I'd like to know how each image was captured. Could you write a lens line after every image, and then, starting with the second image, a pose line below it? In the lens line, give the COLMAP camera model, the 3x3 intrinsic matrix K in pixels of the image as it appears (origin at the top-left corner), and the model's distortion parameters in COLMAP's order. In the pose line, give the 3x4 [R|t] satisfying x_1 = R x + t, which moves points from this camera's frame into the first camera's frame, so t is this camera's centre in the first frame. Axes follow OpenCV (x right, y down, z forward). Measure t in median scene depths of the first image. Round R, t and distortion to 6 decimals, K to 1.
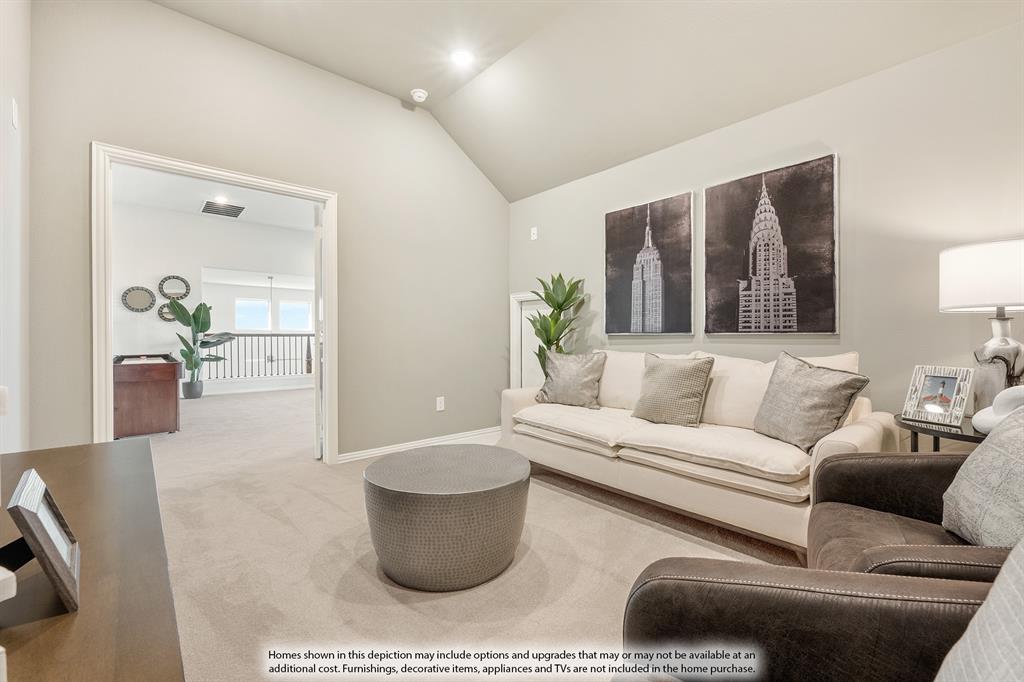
lens RADIAL K [[428.4, 0, 512.0], [0, 428.4, 341.0], [0, 0, 1]] dist [-0.001078, -0.000083]
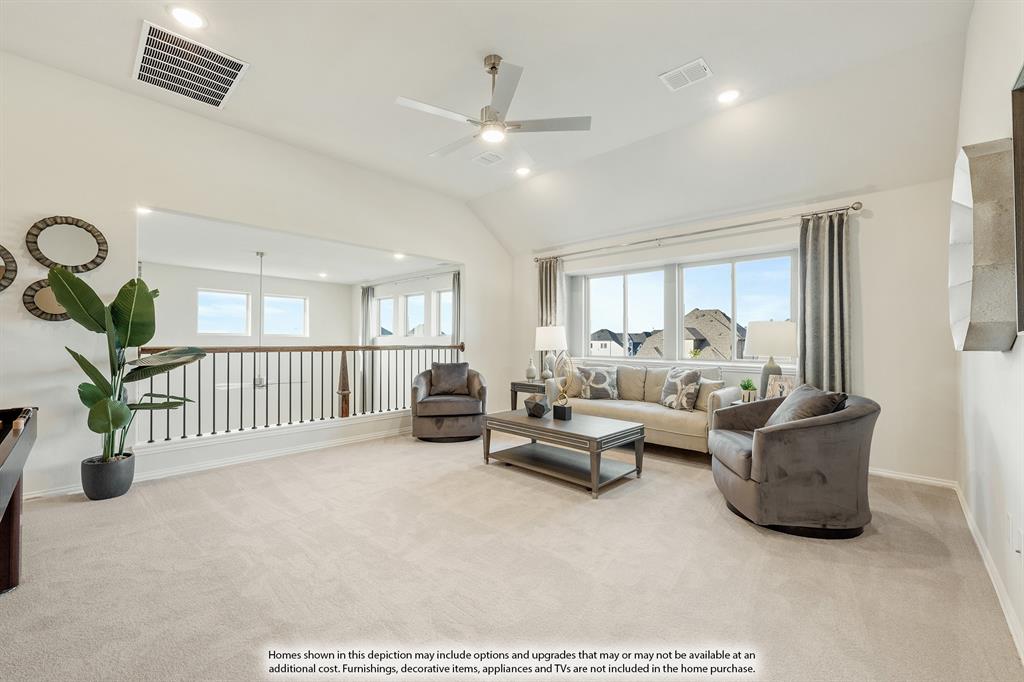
lens RADIAL K [[414.4, 0, 512.0], [0, 414.4, 341.0], [0, 0, 1]] dist [-0.000624, 0.000002]
pose [[0.996004, 0.009070, 0.088843, -0.366212], [-0.008309, 0.999926, -0.008930, -0.024691], [-0.088918, 0.008157, 0.996006, 0.529800]]
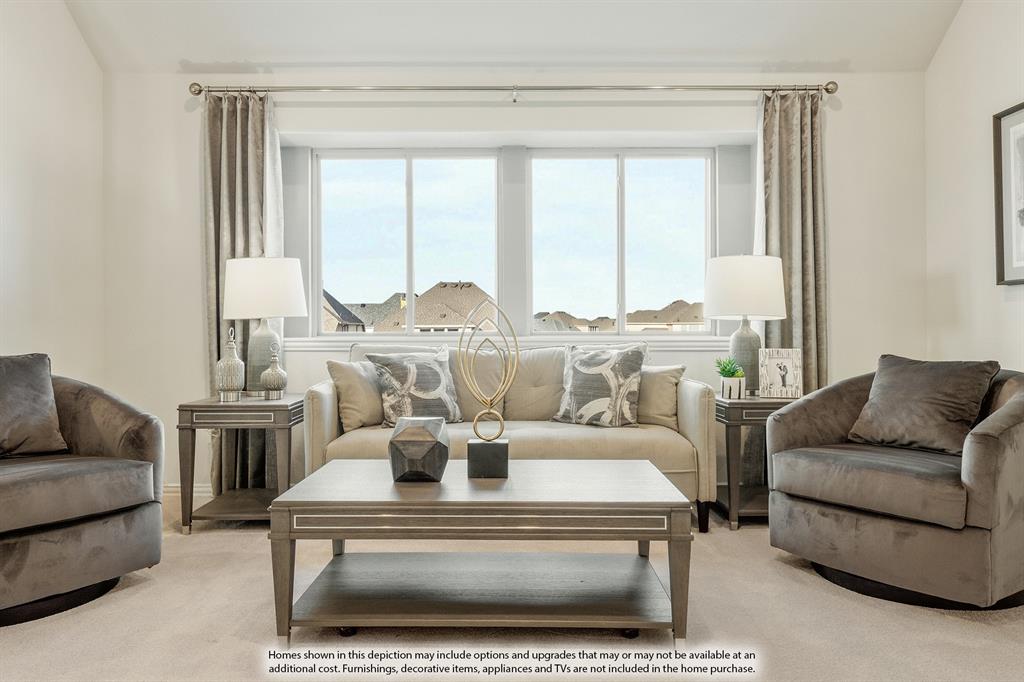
lens RADIAL K [[749.1, 0, 508.0], [0, 749.1, 331.4], [0, 0, 1]] dist [-0.002053, -0.000469]
pose [[0.667453, -0.000328, 0.744652, -0.546186], [0.006854, 0.999960, -0.005703, 0.003036], [-0.744620, 0.008911, 0.667429, 0.829084]]
